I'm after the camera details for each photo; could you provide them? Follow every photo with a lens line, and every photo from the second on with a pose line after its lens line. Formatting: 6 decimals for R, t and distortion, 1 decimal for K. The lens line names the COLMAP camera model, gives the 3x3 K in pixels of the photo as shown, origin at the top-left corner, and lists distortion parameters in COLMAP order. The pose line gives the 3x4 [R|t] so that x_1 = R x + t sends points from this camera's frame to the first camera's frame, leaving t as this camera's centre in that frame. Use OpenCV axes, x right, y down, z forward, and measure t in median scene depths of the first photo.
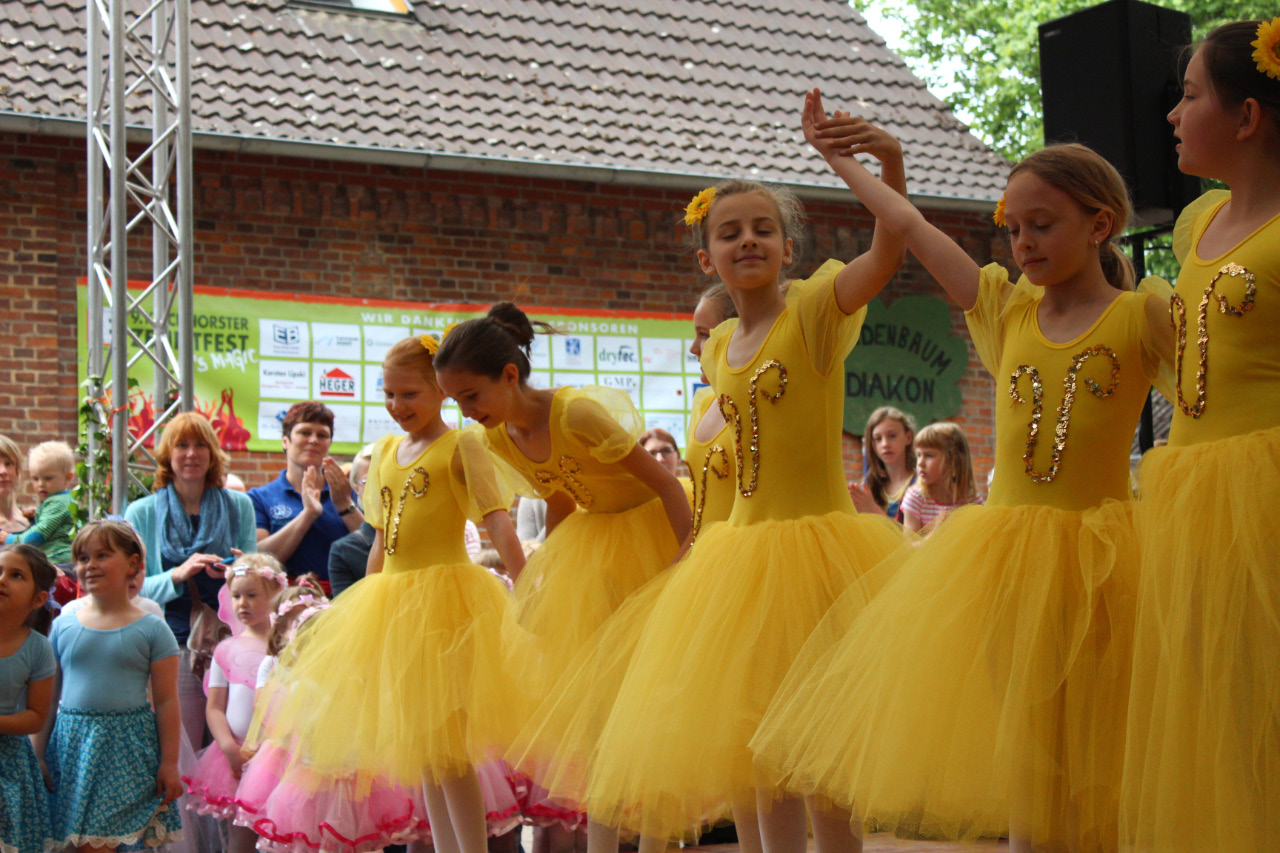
lens RADIAL K [[2603.9, 0, 650.1], [0, 2603.9, 423.1], [0, 0, 1]] dist [0.050253, 0.000000]
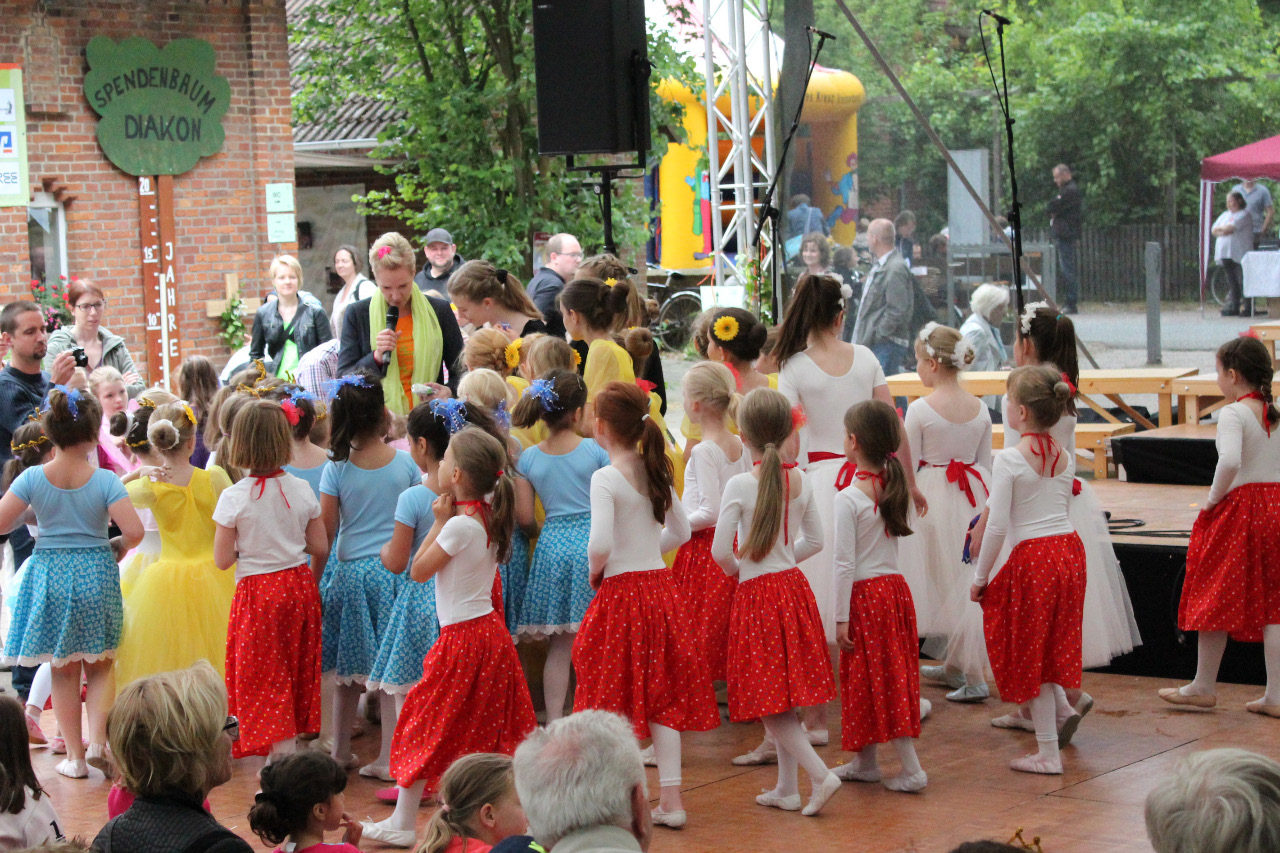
lens RADIAL K [[3221.1, 0, 614.9], [0, 3221.1, 462.5], [0, 0, 1]] dist [0.124160, 0.000000]
pose [[0.928306, -0.044785, 0.369111, -0.235949], [-0.019986, 0.985274, 0.169810, -0.110784], [-0.371281, -0.165013, 0.913740, -0.288556]]
